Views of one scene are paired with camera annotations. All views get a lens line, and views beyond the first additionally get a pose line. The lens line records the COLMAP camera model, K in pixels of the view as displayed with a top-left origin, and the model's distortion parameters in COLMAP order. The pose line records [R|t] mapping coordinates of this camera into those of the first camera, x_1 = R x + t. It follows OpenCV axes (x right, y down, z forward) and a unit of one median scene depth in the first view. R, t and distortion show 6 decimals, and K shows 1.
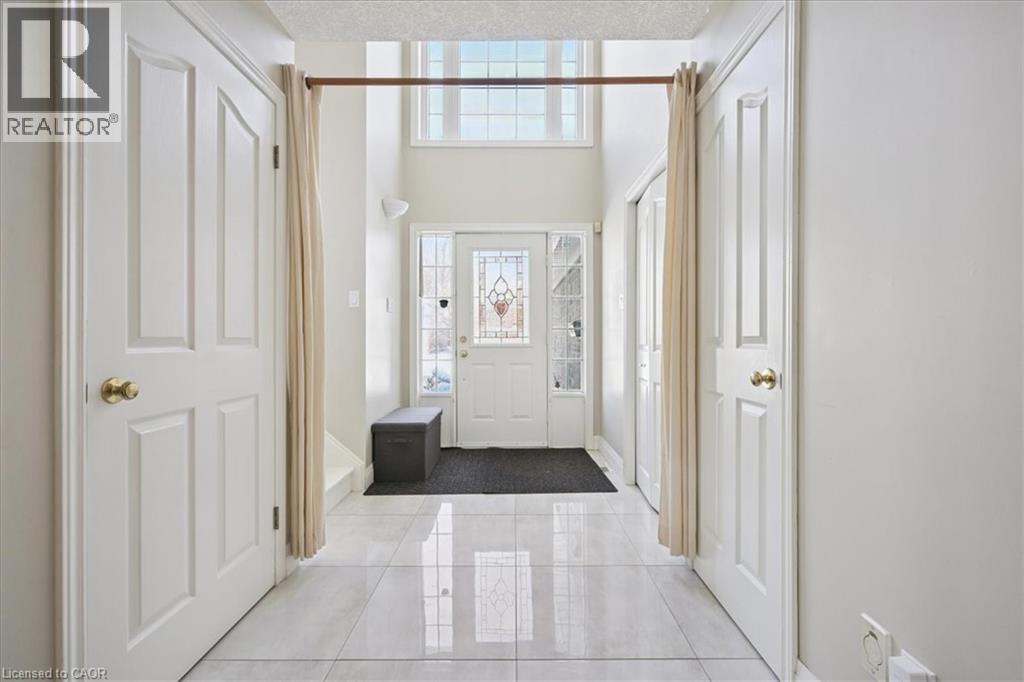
lens RADIAL K [[470.2, 0, 512.0], [0, 470.2, 341.0], [0, 0, 1]] dist [0.000102, 0.000021]
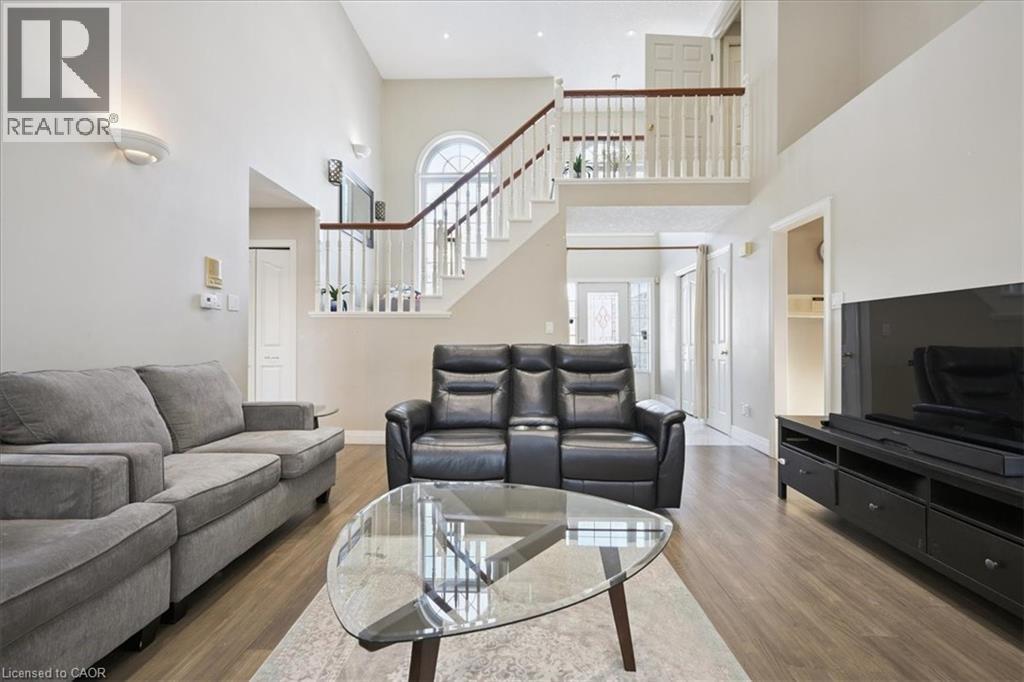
lens RADIAL K [[477.2, 0, 530.9], [0, 477.2, 338.8], [0, 0, 1]] dist [-0.001086, -0.000289]
pose [[0.999967, -0.001968, -0.007853, -0.438609], [0.001900, 0.999960, -0.008730, 0.002559], [0.007870, 0.008714, 0.999931, -1.278183]]
